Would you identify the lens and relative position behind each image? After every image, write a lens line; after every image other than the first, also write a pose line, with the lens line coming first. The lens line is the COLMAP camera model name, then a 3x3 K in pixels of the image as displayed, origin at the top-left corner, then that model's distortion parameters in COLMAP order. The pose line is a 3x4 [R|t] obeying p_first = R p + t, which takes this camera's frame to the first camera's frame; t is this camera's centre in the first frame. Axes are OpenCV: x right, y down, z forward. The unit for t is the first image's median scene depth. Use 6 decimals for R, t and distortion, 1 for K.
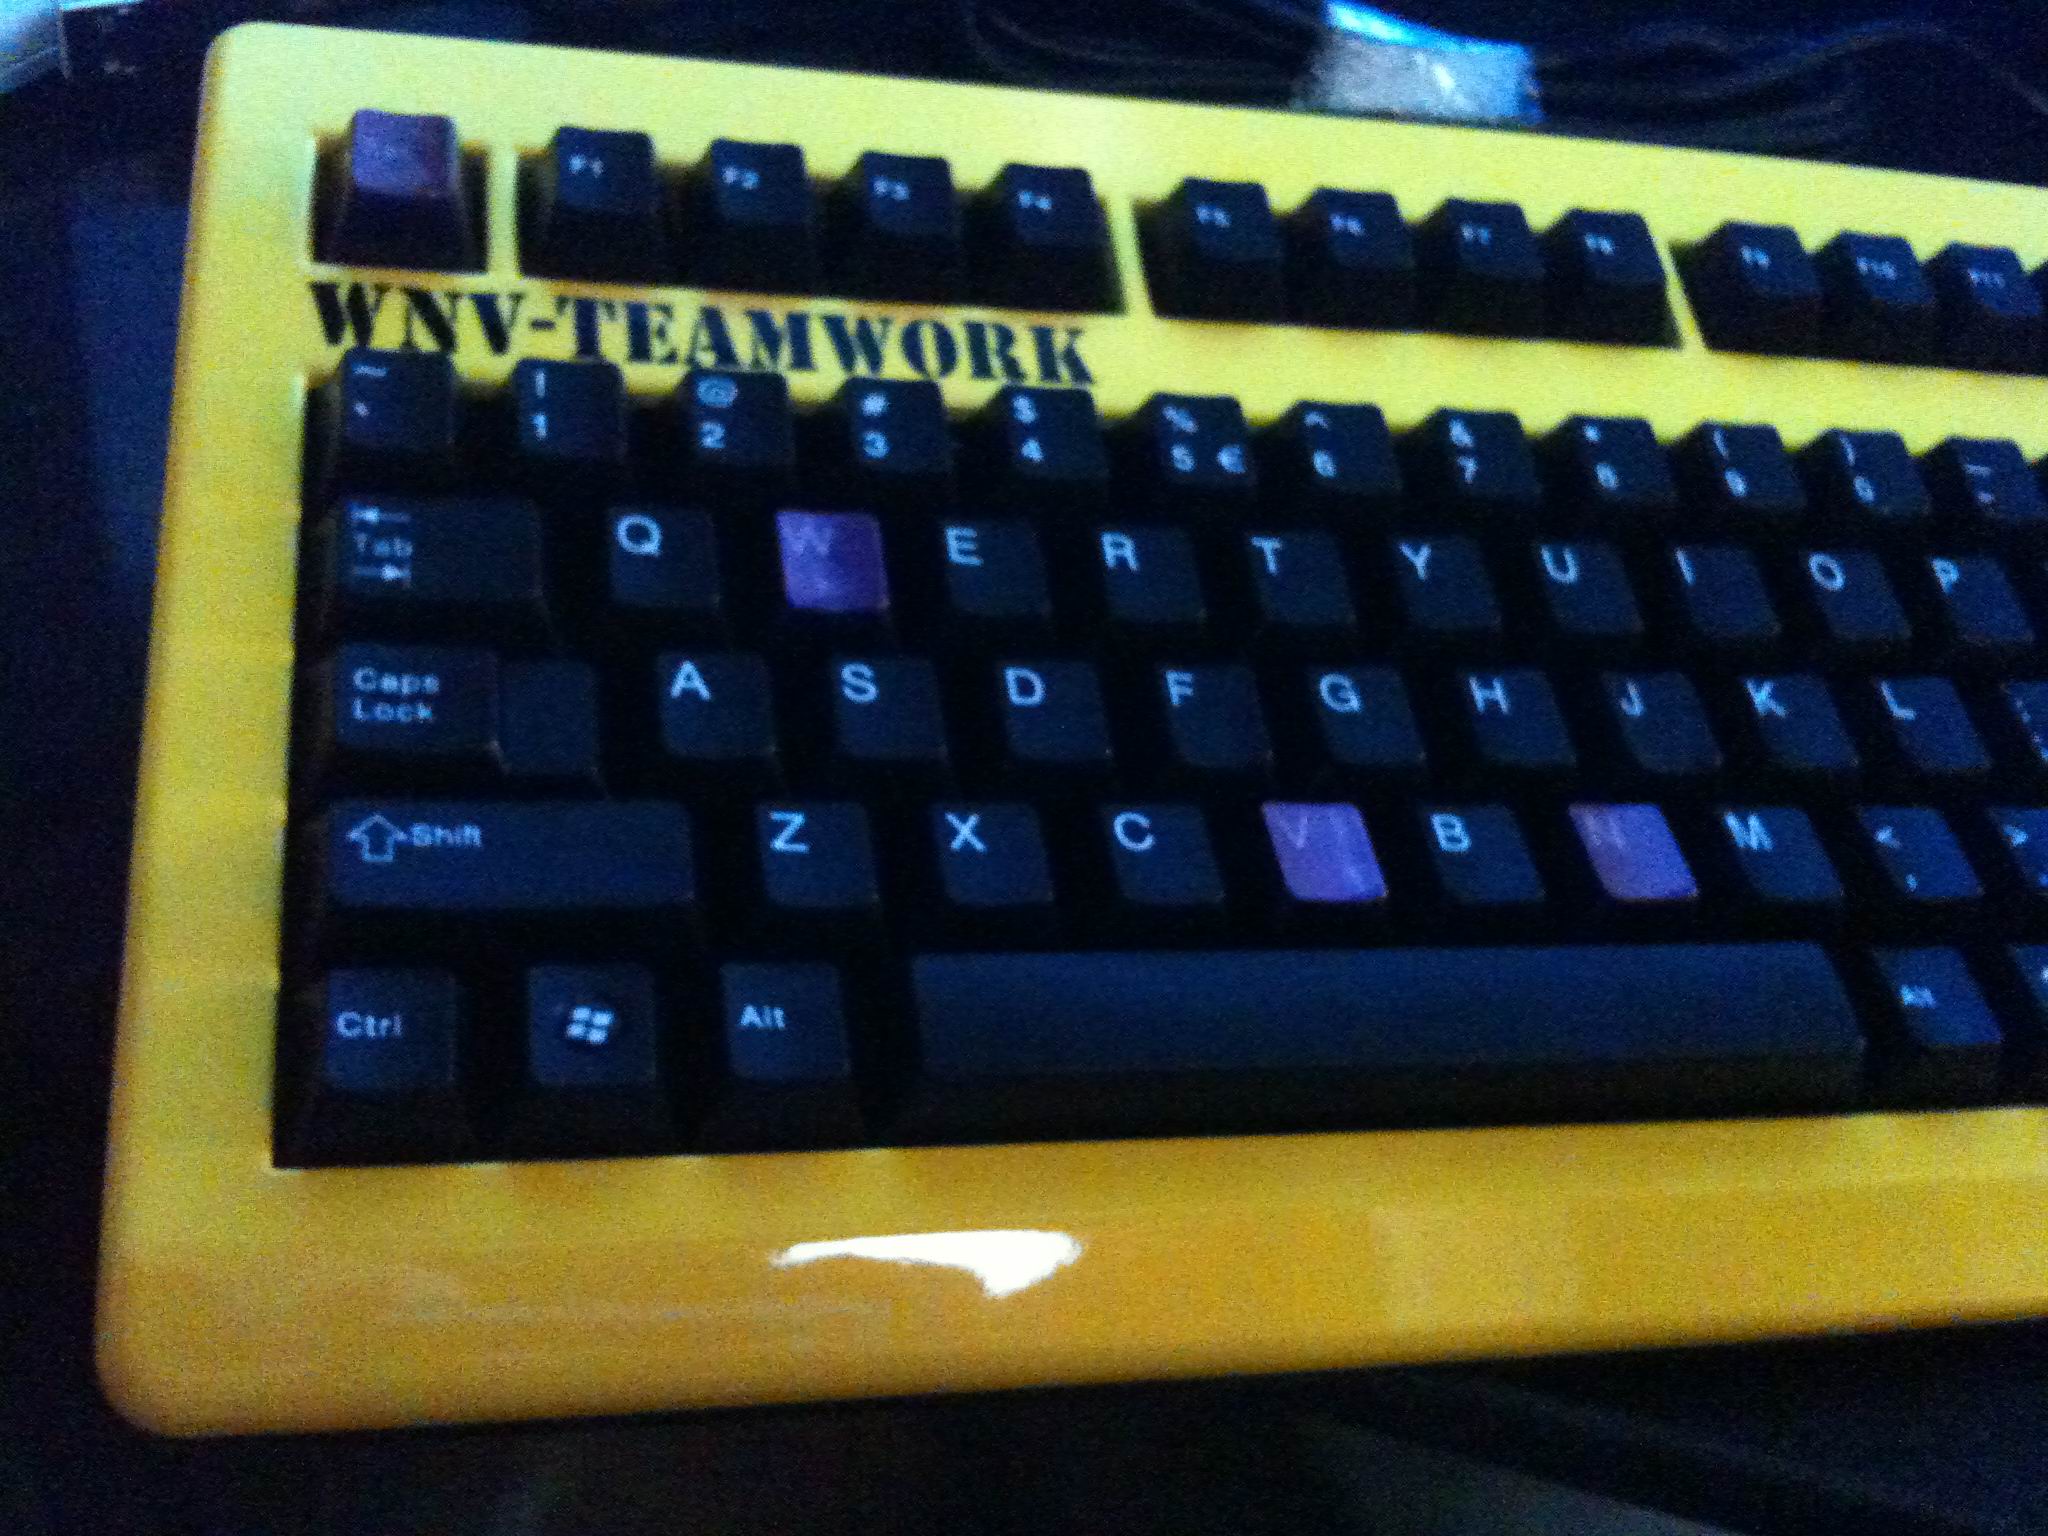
lens RADIAL K [[2215.4, 0, 1014.0], [0, 2215.4, 770.5], [0, 0, 1]] dist [0.144972, -0.605279]
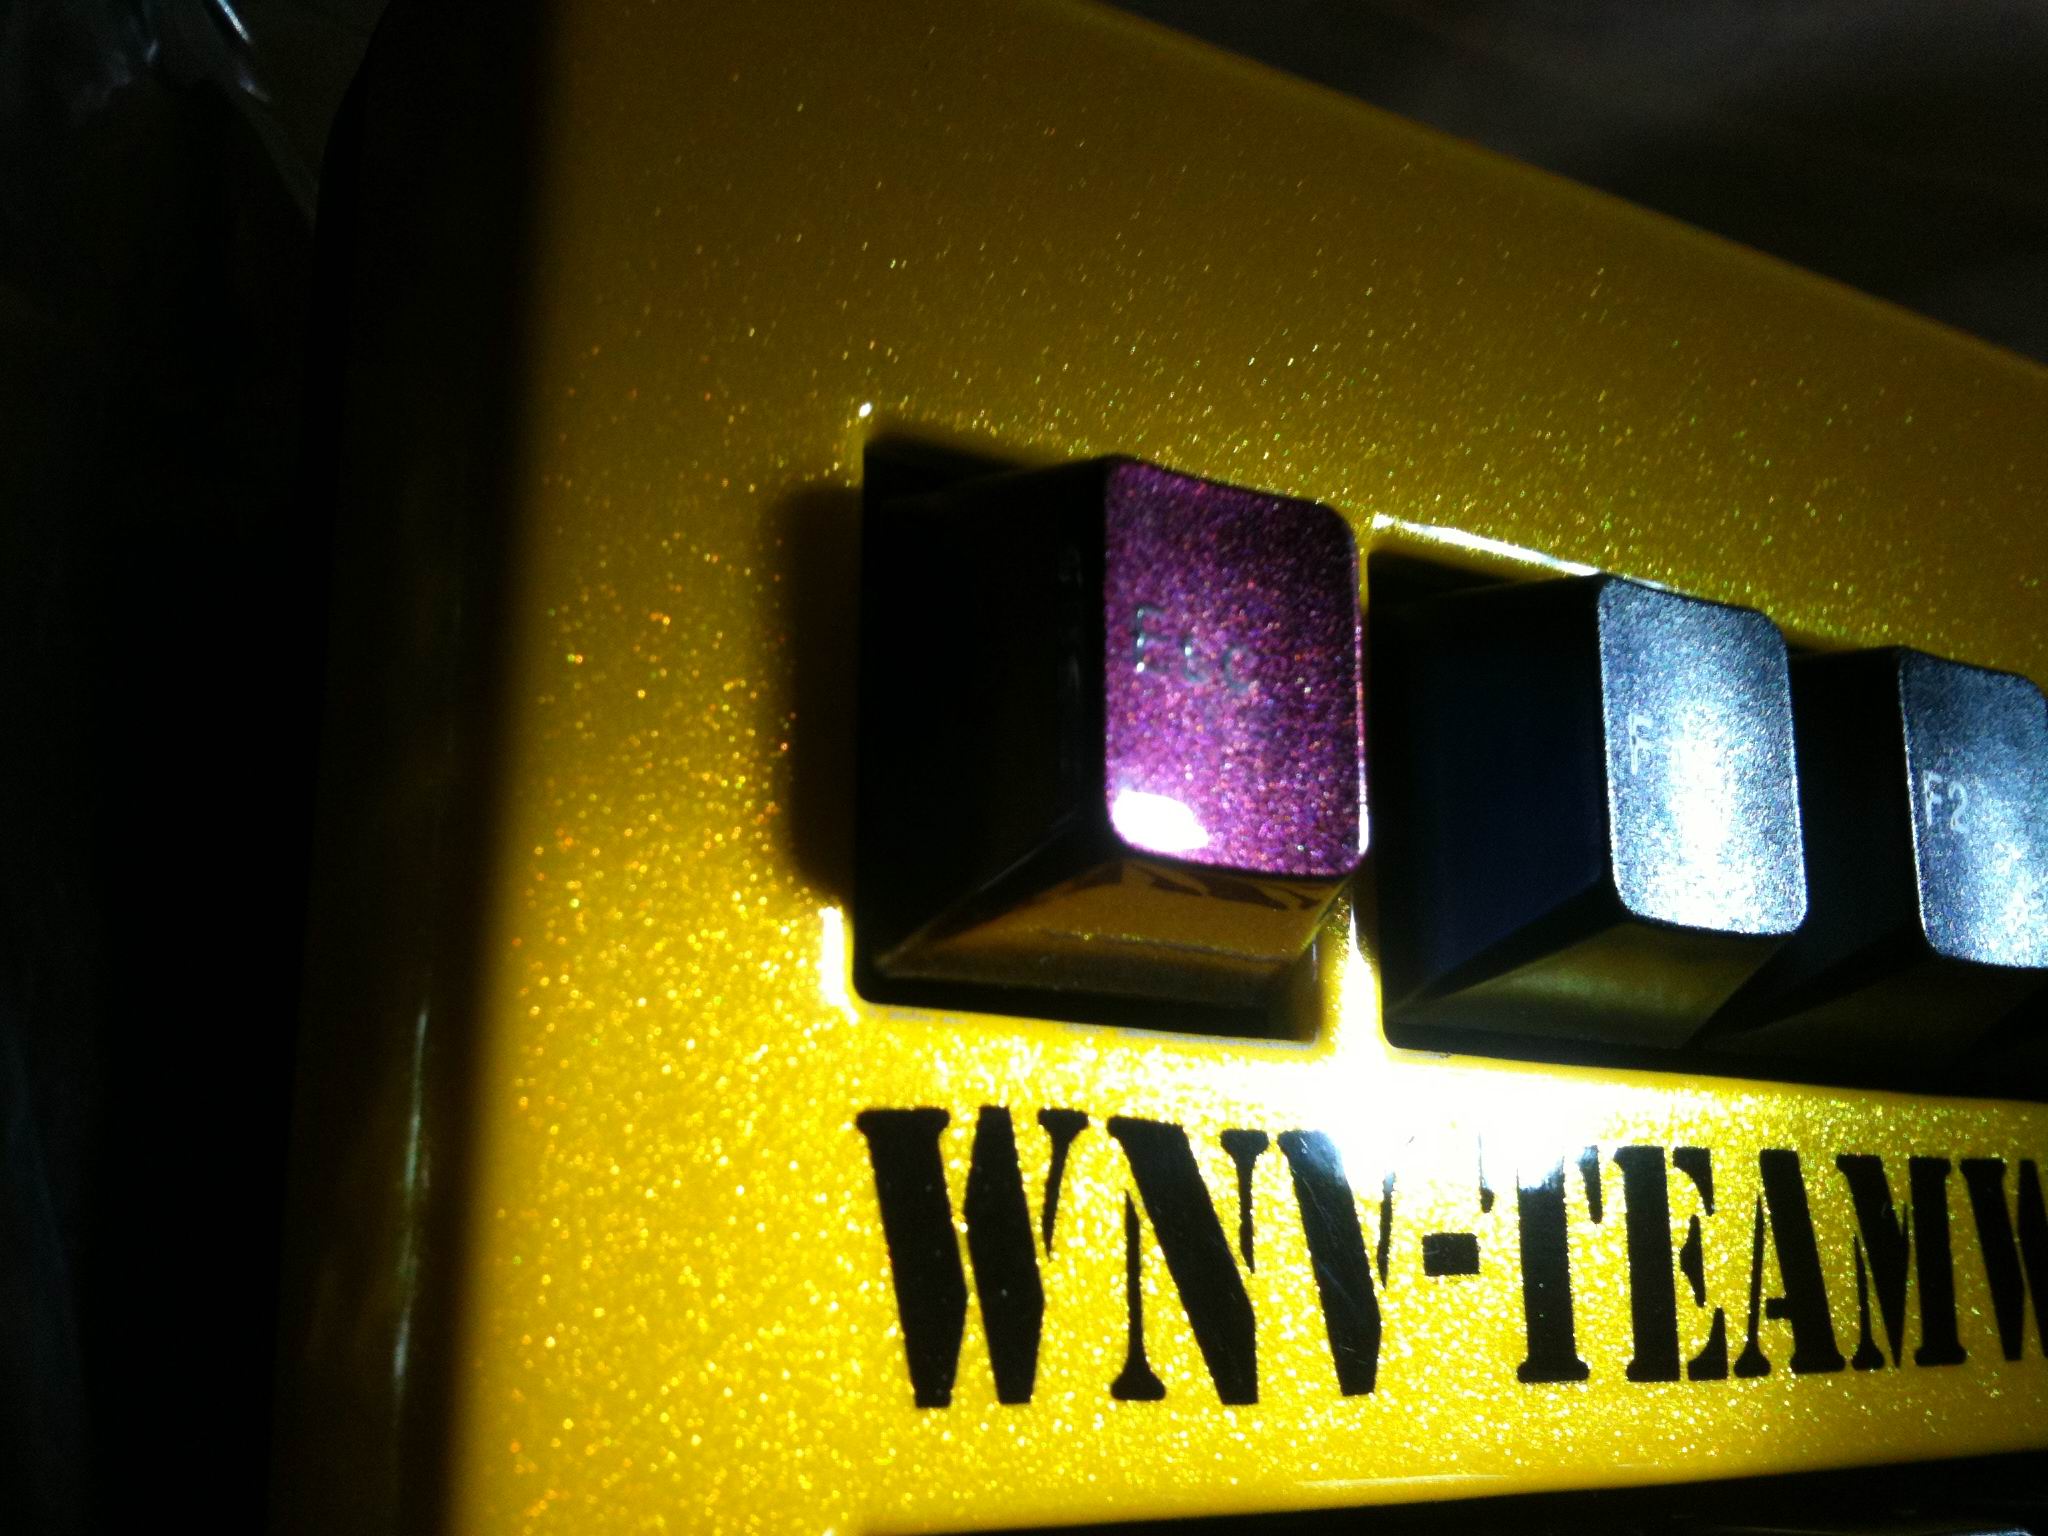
lens RADIAL K [[2180.2, 0, 1015.9], [0, 2180.2, 766.1], [0, 0, 1]] dist [0.138018, -0.512798]
pose [[0.932307, 0.205797, 0.297408, -0.384482], [-0.281306, 0.929464, 0.238670, -0.327742], [-0.227312, -0.306176, 0.924438, 0.740423]]
